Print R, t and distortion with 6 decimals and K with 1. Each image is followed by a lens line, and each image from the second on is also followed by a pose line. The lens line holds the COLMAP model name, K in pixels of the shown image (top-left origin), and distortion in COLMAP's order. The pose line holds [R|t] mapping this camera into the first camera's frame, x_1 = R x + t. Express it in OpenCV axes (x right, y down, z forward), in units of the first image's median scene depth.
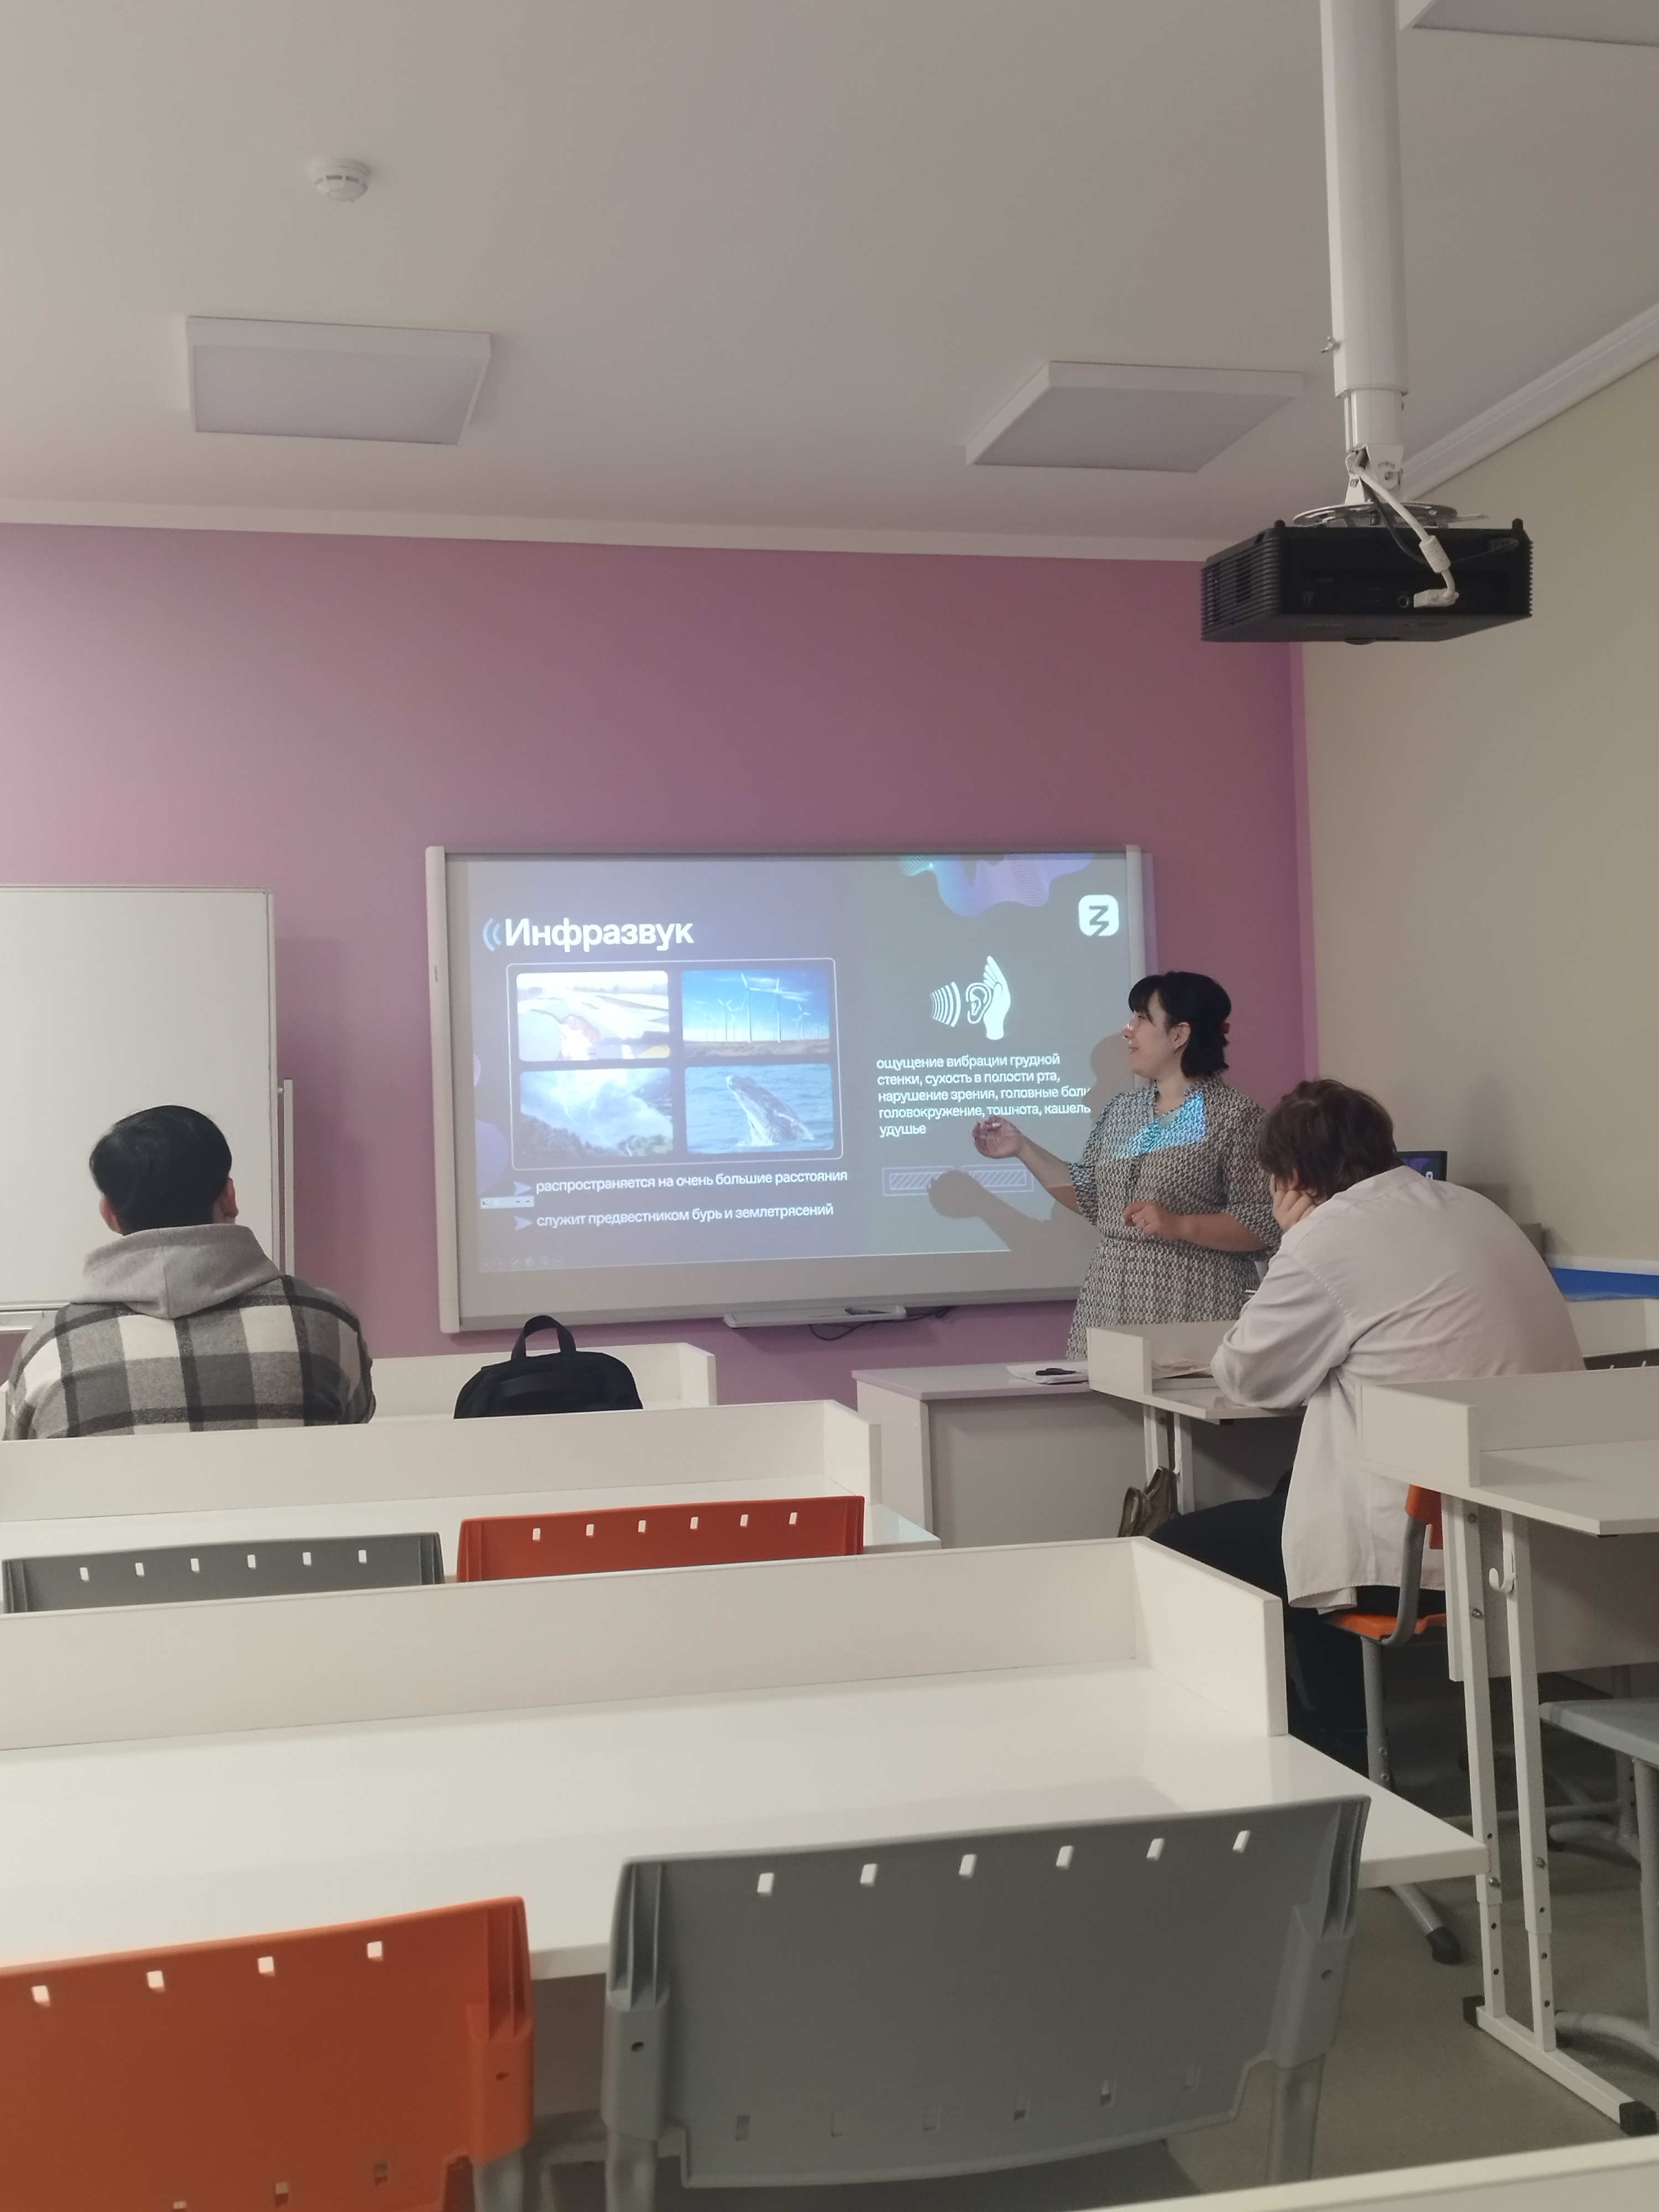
lens RADIAL K [[2287.9, 0, 829.5], [0, 2287.9, 1106.0], [0, 0, 1]] dist [0.079716, -0.244202]
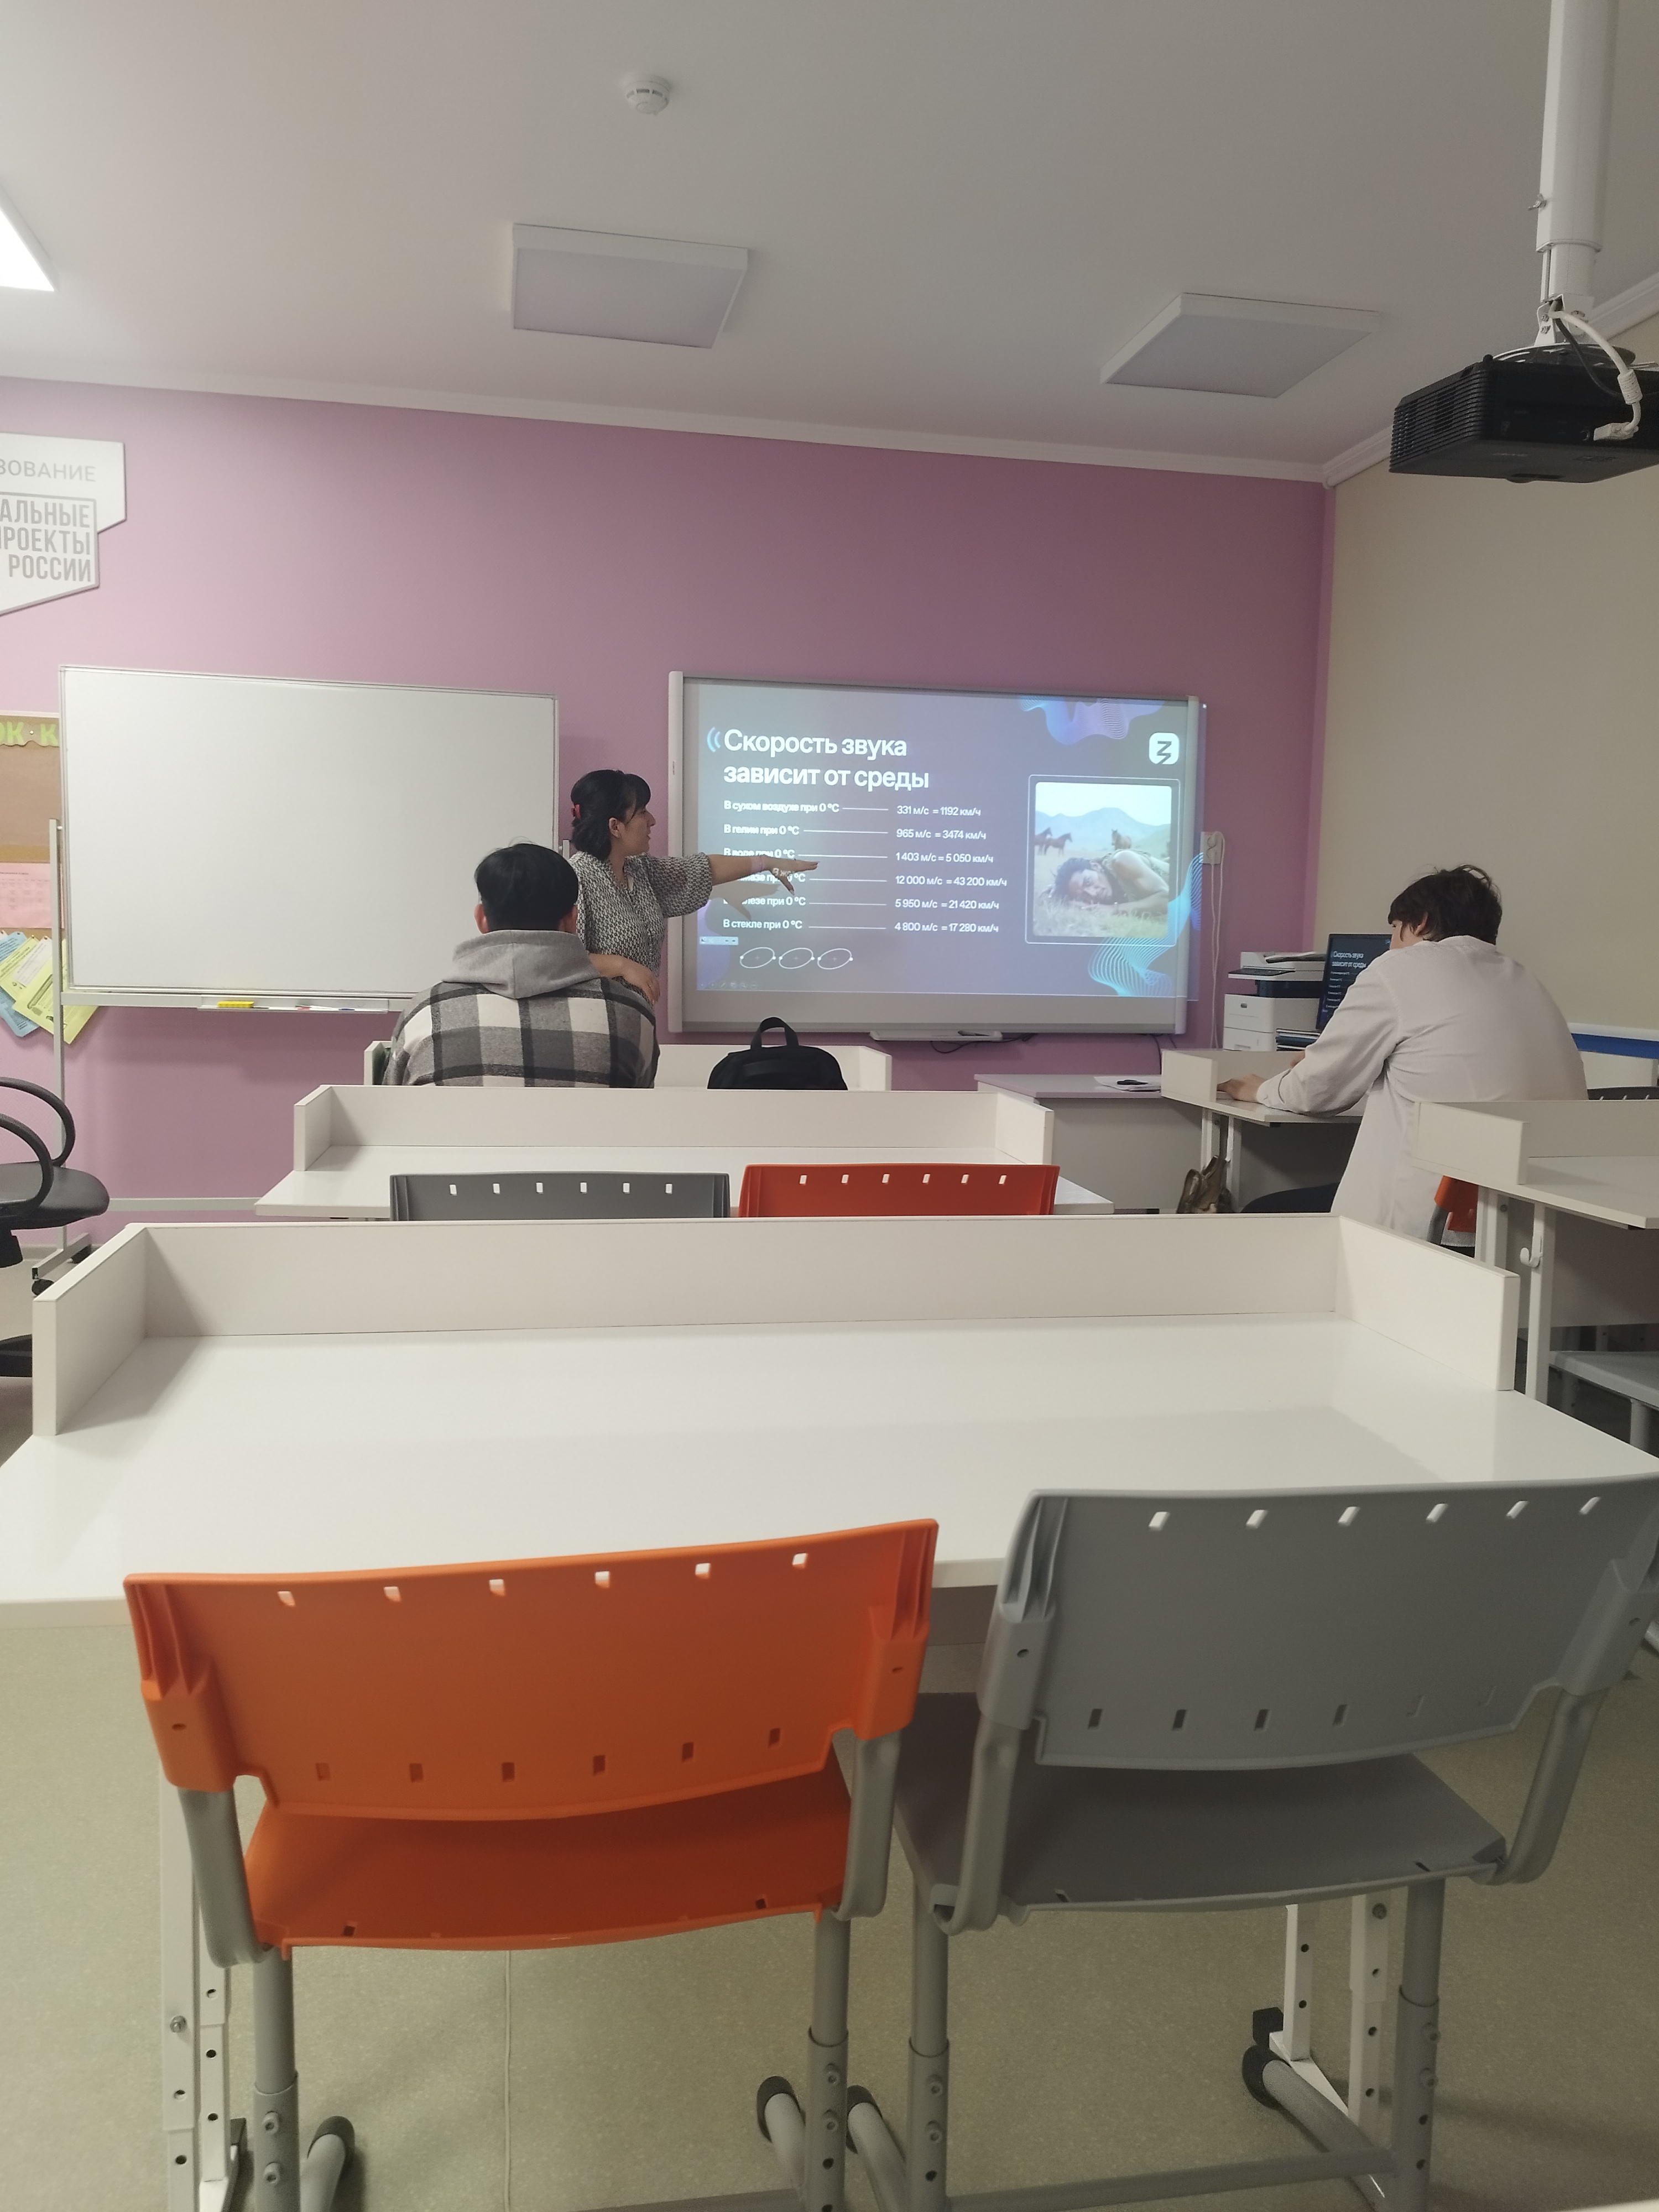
lens RADIAL K [[1559.4, 0, 829.5], [0, 1559.4, 1106.0], [0, 0, 1]] dist [0.026516, -0.034325]
pose [[0.997784, 0.055506, -0.036687, -0.054149], [-0.050175, 0.989847, 0.132983, 0.019895], [0.043696, -0.130847, 0.990439, 0.098672]]
